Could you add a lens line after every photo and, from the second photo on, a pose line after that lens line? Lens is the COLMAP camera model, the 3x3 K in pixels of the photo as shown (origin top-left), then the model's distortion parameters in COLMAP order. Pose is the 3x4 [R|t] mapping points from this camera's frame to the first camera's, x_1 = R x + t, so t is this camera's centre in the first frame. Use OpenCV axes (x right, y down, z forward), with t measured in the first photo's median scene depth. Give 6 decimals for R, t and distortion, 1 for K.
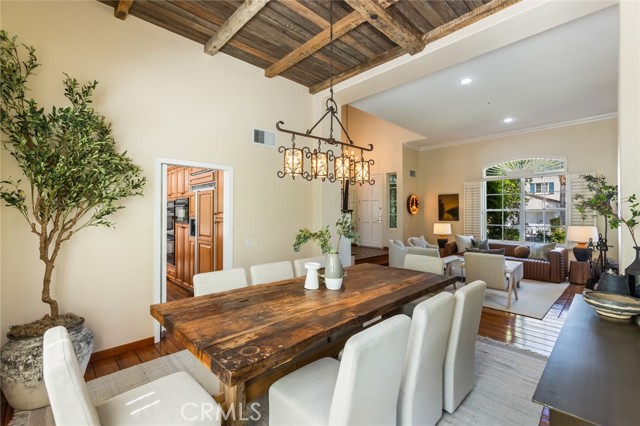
lens RADIAL K [[287.2, 0, 318.6], [0, 287.2, 210.5], [0, 0, 1]] dist [-0.001044, 0.002296]
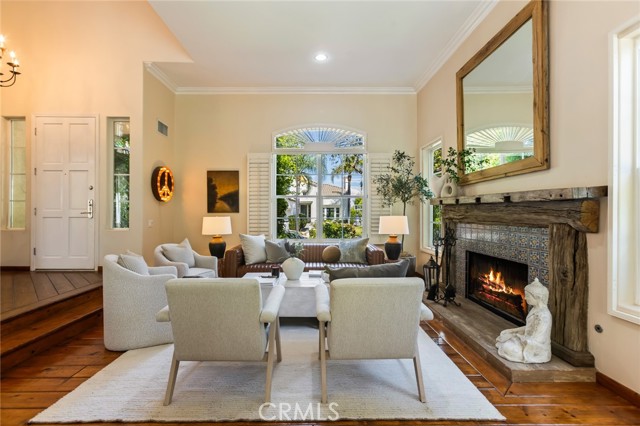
lens RADIAL K [[307.7, 0, 319.7], [0, 307.7, 209.9], [0, 0, 1]] dist [-0.001361, 0.000712]
pose [[0.687534, 0.006665, 0.726121, 0.111636], [-0.007292, 0.999971, -0.002273, 0.030110], [-0.726115, -0.003732, 0.687563, 0.393179]]
